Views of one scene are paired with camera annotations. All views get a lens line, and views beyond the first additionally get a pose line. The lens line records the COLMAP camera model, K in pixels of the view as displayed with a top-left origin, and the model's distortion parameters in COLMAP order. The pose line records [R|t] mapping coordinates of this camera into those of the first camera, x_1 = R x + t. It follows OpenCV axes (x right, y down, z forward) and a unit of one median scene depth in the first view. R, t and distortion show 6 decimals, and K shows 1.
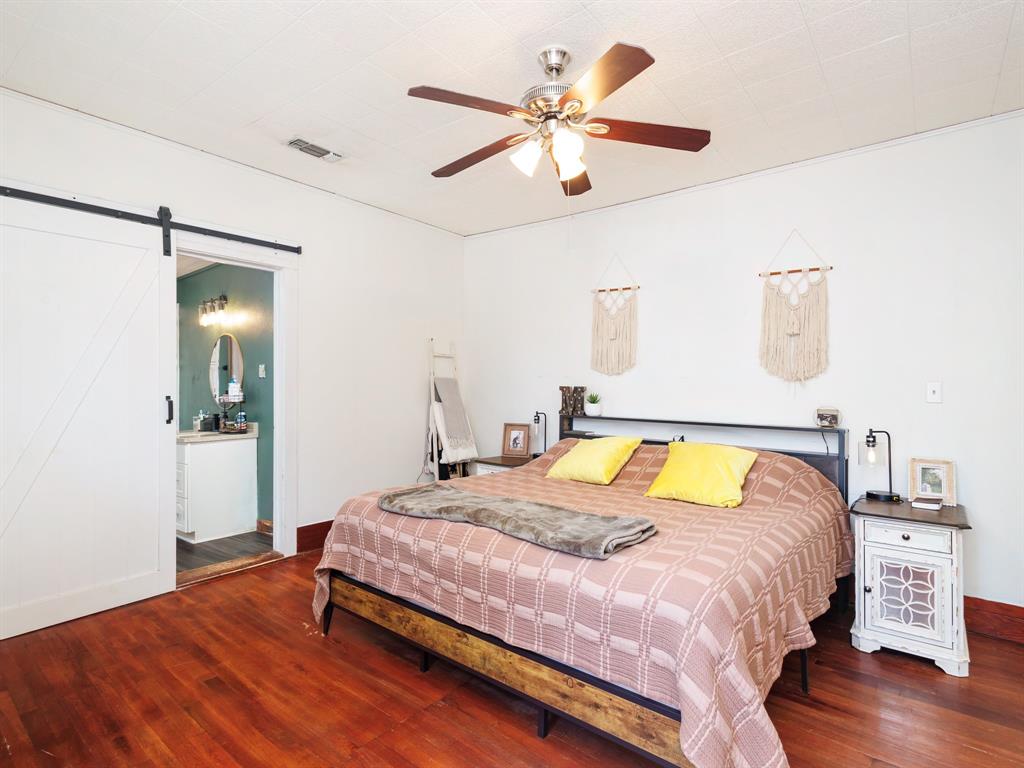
lens RADIAL K [[528.3, 0, 512.0], [0, 528.3, 384.0], [0, 0, 1]] dist [0.008631, 0.000184]
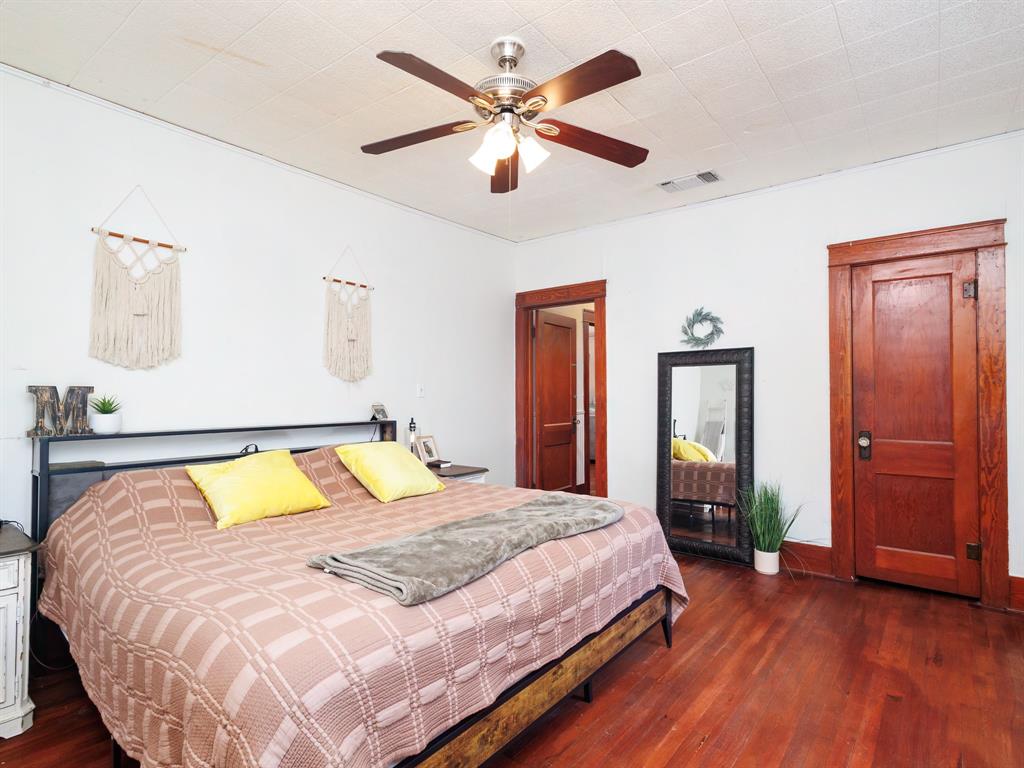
lens RADIAL K [[528.3, 0, 512.0], [0, 528.3, 384.0], [0, 0, 1]] dist [0.008631, 0.000184]
pose [[-0.004340, 0.003358, 0.999985, -0.879027], [-0.006295, 0.999974, -0.003386, 0.002764], [-0.999971, -0.006309, -0.004319, 0.974106]]
